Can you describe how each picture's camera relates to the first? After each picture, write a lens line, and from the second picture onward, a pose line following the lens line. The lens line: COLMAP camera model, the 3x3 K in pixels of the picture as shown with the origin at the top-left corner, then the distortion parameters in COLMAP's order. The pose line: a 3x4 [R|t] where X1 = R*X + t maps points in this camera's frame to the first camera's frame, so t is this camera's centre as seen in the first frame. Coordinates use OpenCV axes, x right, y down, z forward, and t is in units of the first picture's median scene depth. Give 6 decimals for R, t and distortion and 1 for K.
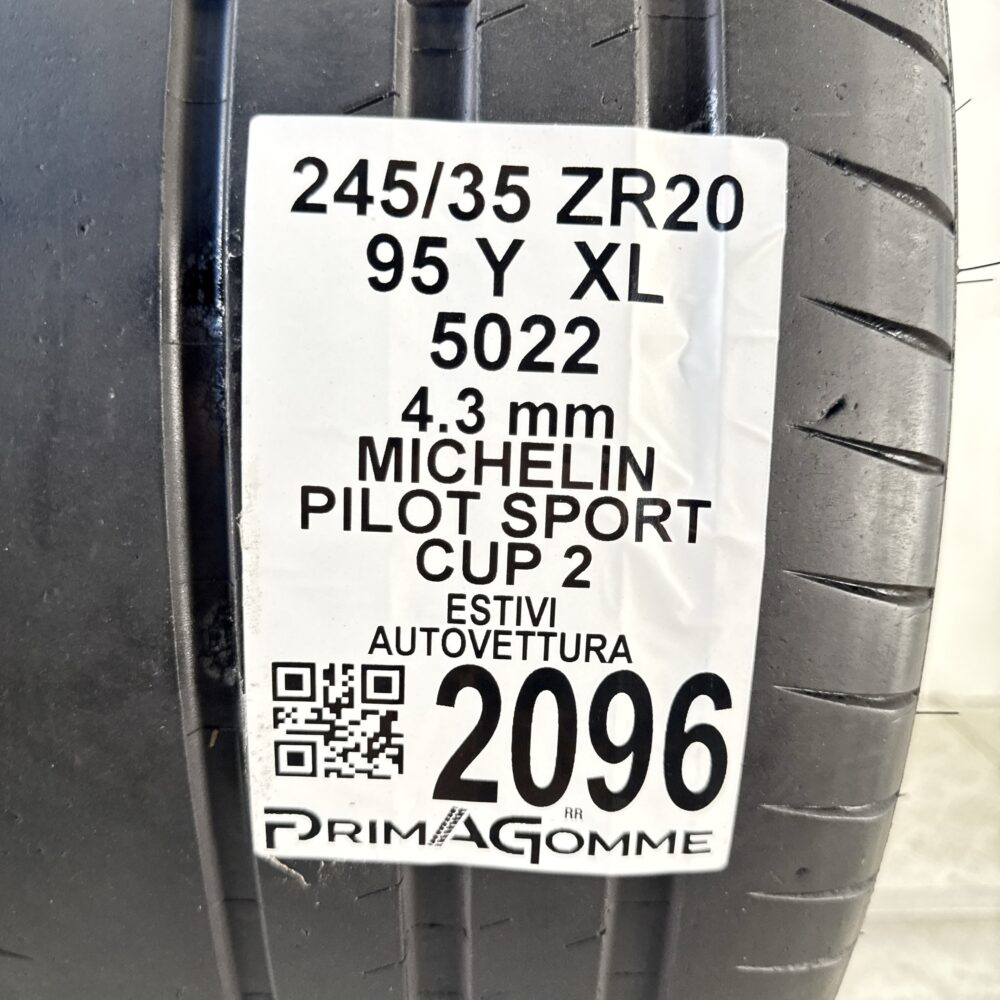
lens RADIAL K [[764.3, 0, 500.0], [0, 764.3, 500.0], [0, 0, 1]] dist [0.049862, -0.067271]
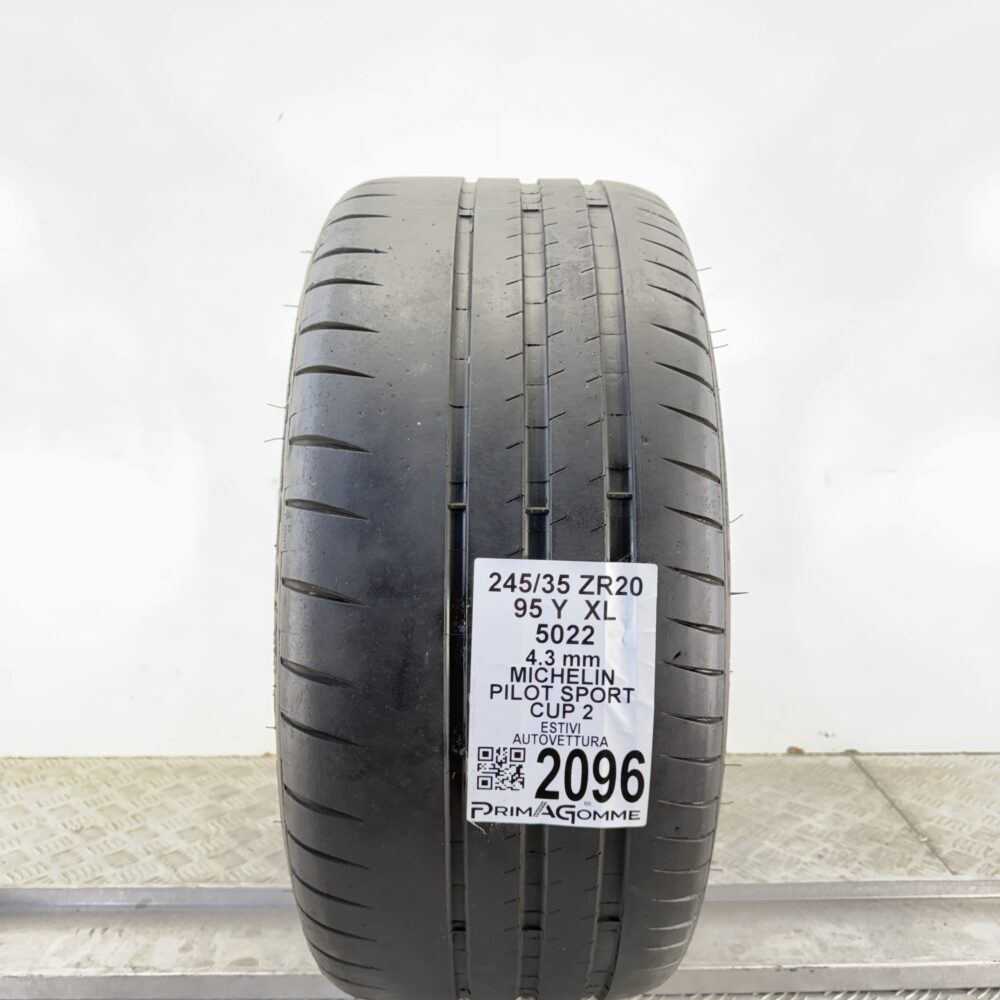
lens RADIAL K [[764.3, 0, 500.0], [0, 764.3, 500.0], [0, 0, 1]] dist [0.049862, -0.067271]
pose [[0.999969, -0.006623, -0.004308, -0.204552], [0.006341, 0.998027, -0.062457, -0.517789], [0.004714, 0.062428, 0.998038, -1.870041]]
